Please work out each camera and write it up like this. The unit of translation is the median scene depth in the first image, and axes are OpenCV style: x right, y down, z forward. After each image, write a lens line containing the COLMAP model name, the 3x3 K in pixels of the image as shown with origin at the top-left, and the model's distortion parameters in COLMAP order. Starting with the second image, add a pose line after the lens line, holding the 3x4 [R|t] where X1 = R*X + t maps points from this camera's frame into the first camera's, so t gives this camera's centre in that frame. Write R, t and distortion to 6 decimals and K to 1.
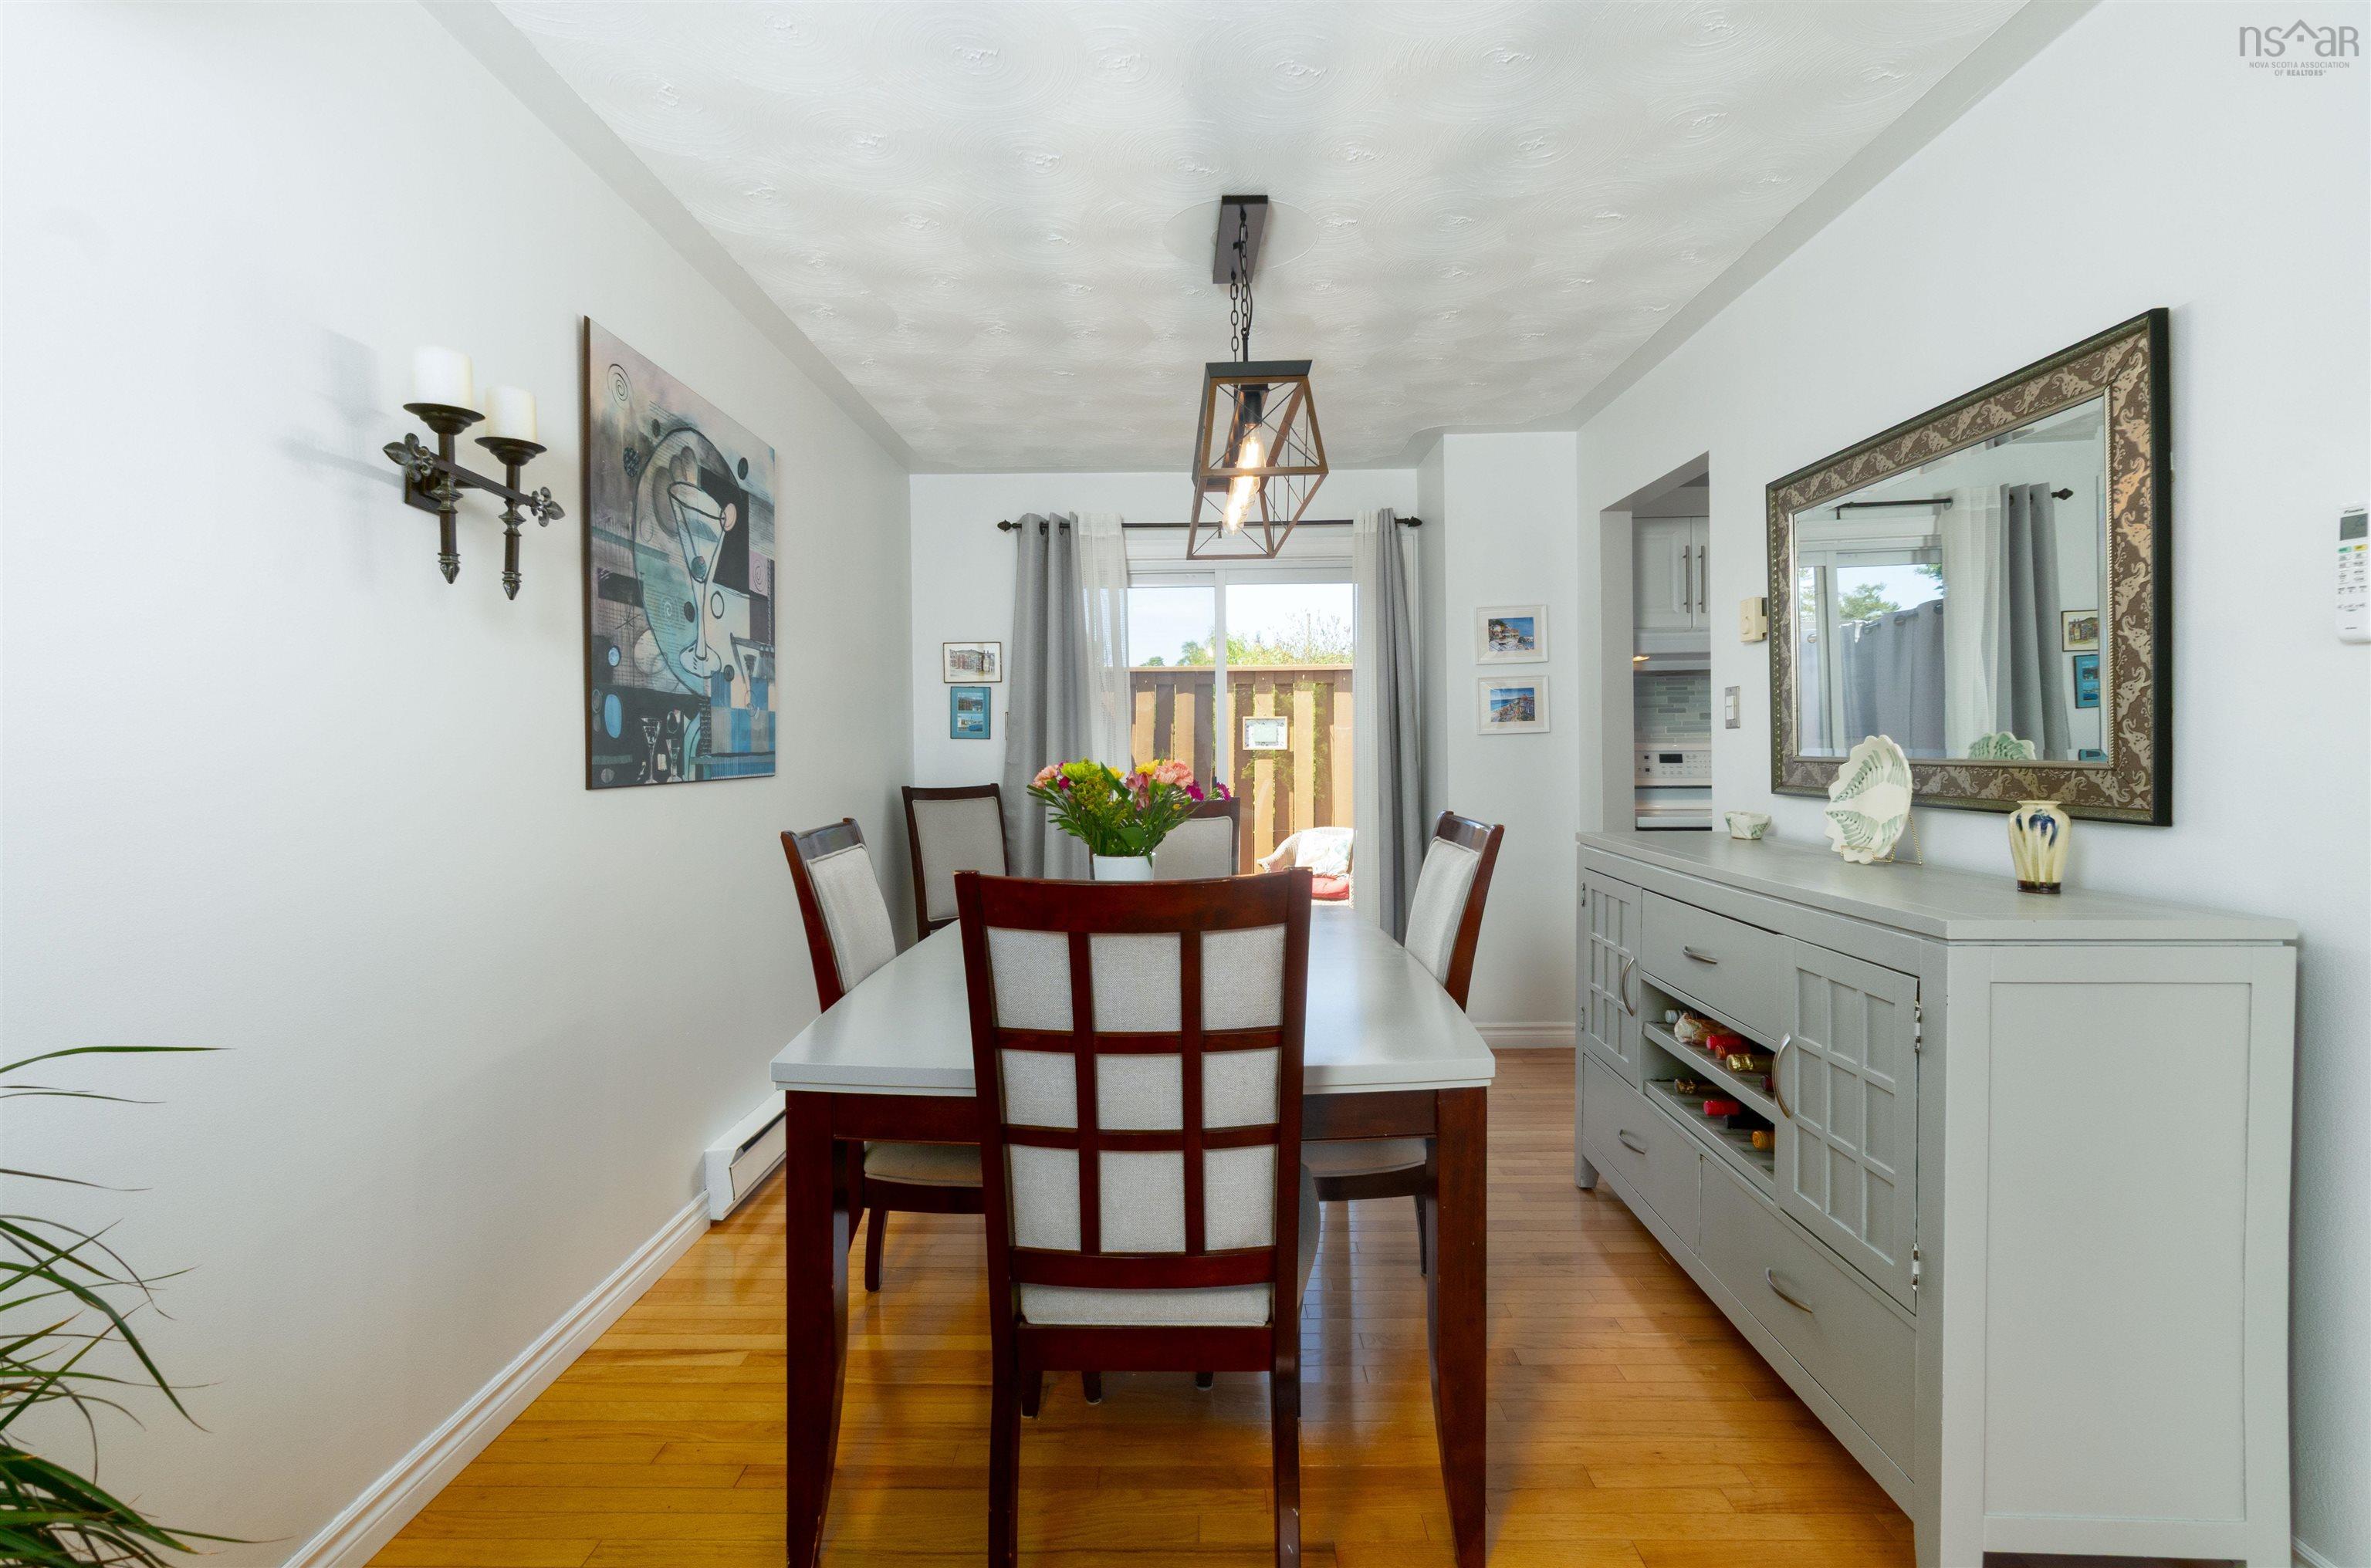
lens RADIAL K [[1022.0, 0, 1189.0], [0, 1022.0, 767.2], [0, 0, 1]] dist [-0.000418, 0.000145]
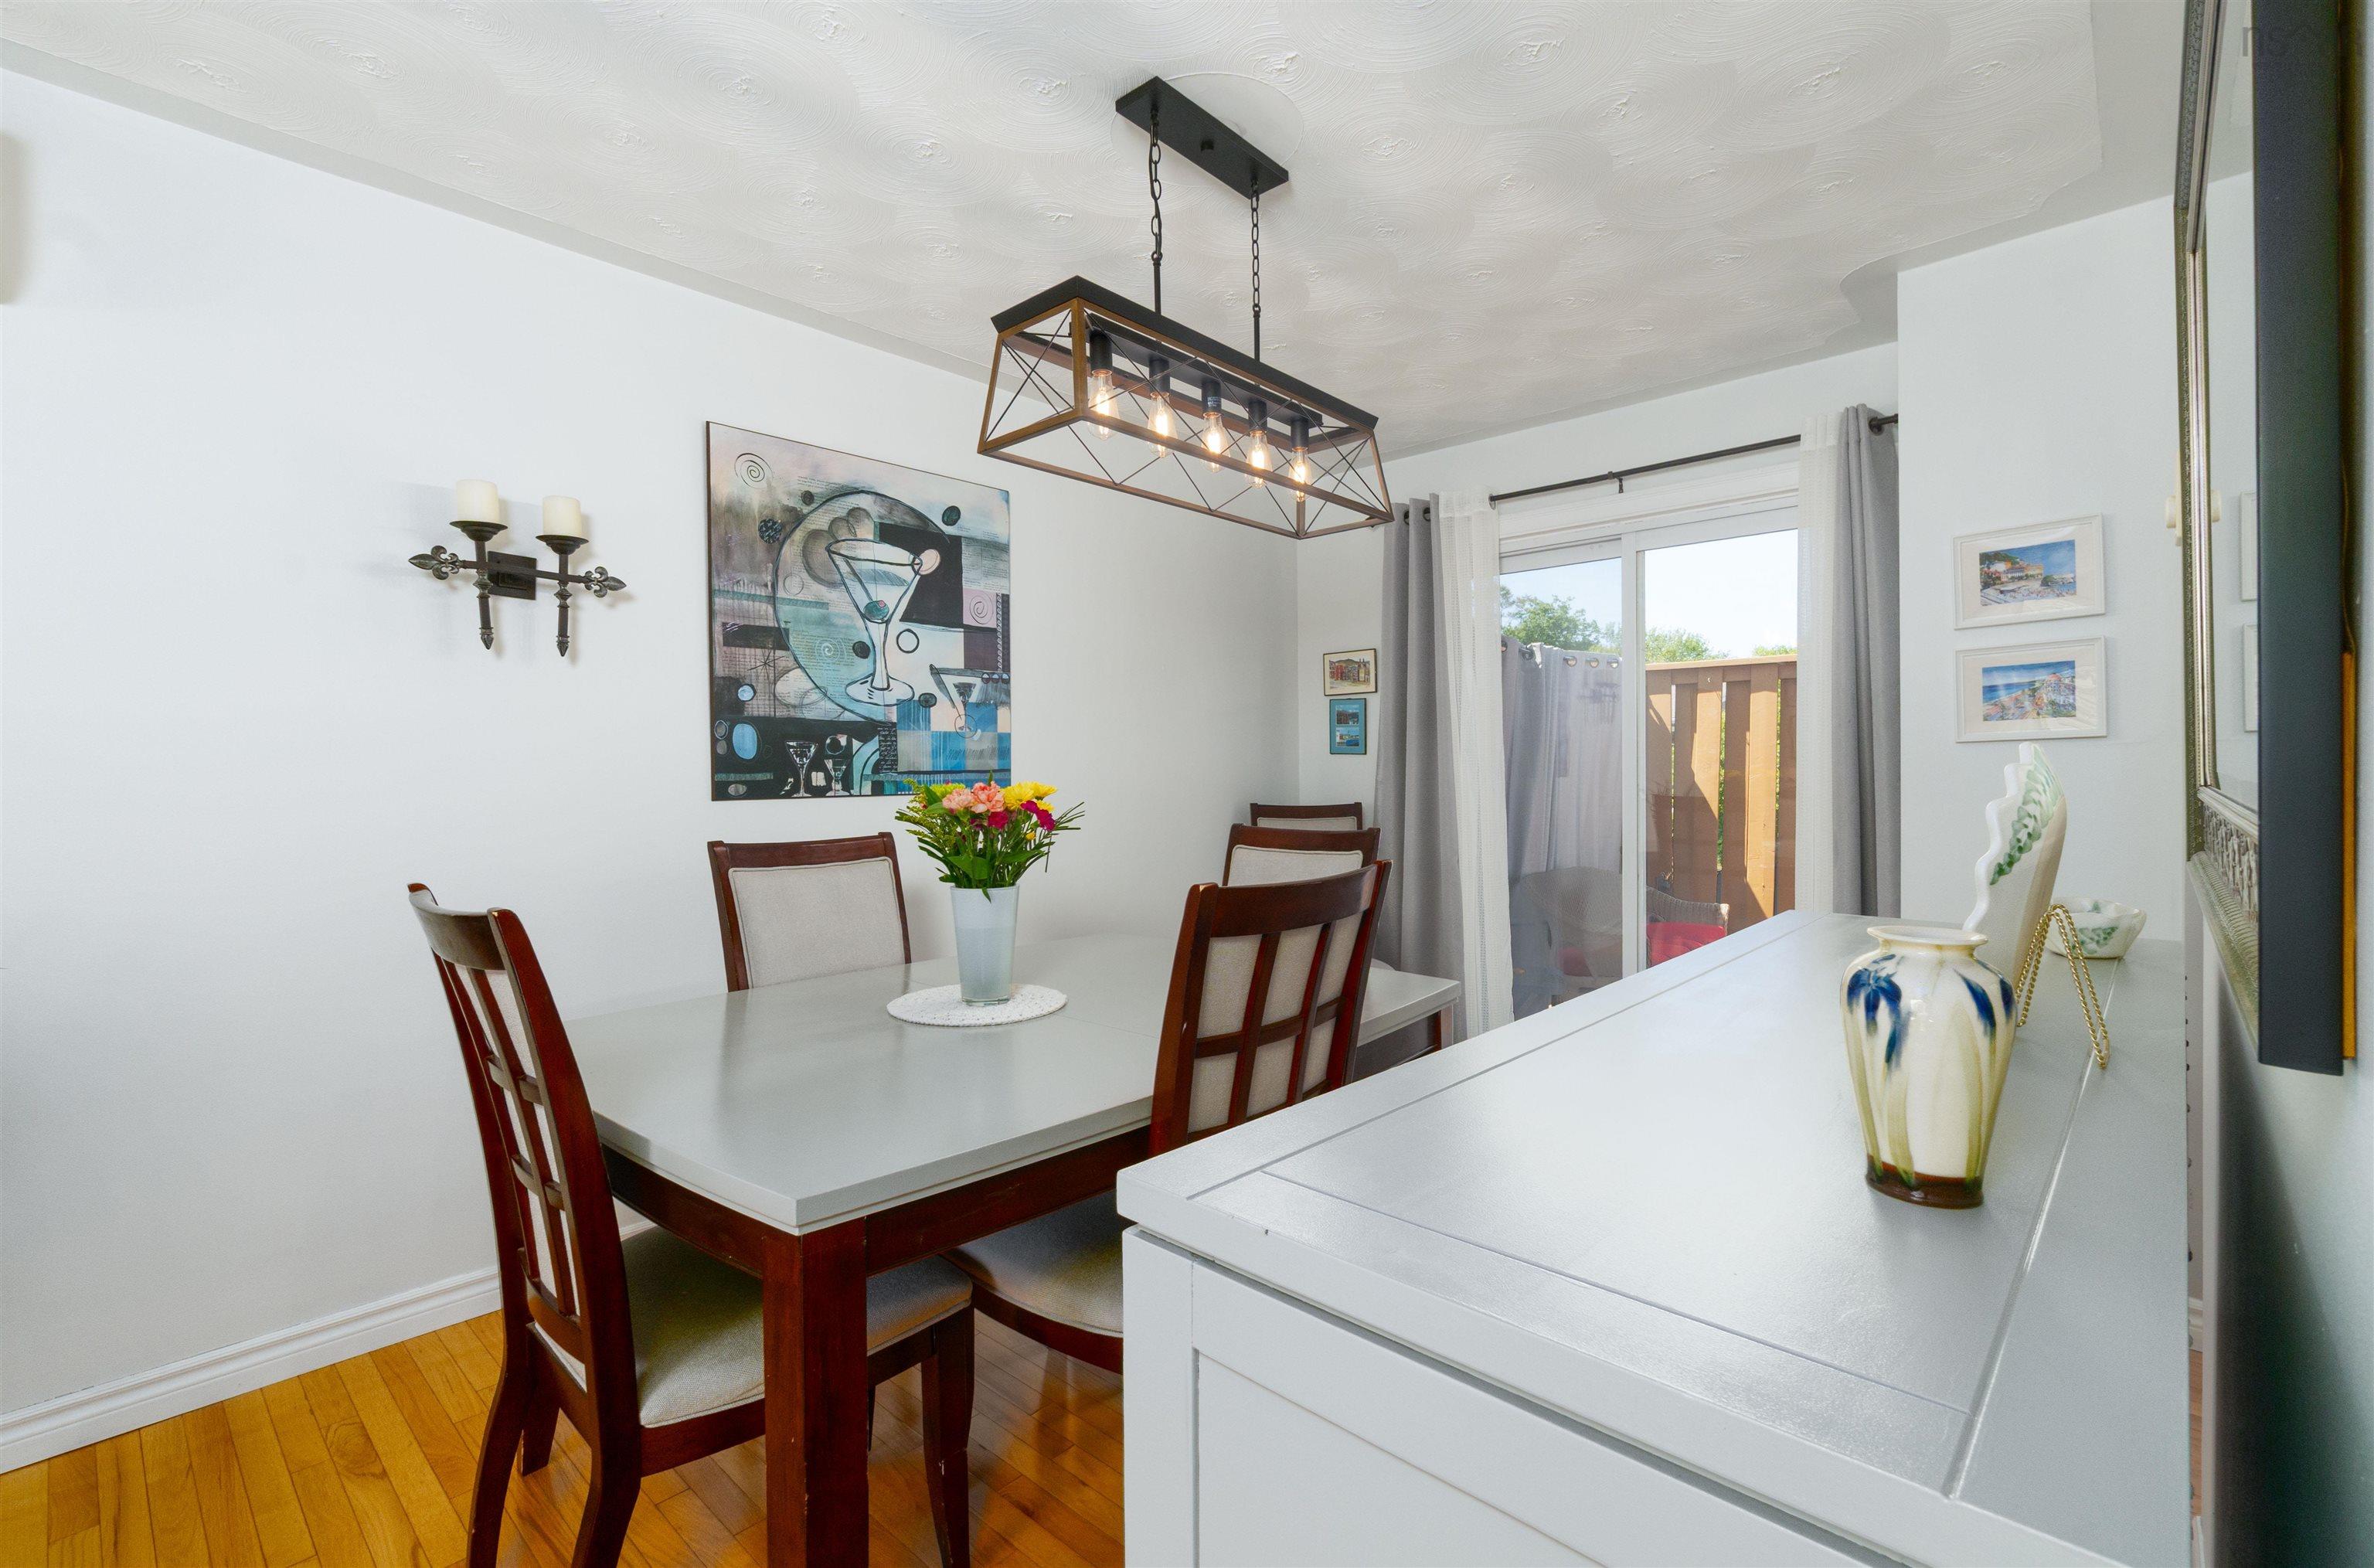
lens RADIAL K [[1023.0, 0, 1188.4], [0, 1023.0, 795.9], [0, 0, 1]] dist [0.000865, 0.000120]
pose [[0.749908, 0.019804, -0.661245, 0.582248], [-0.009452, 0.999771, 0.019223, -0.011648], [0.661474, -0.008165, 0.749923, 0.381209]]
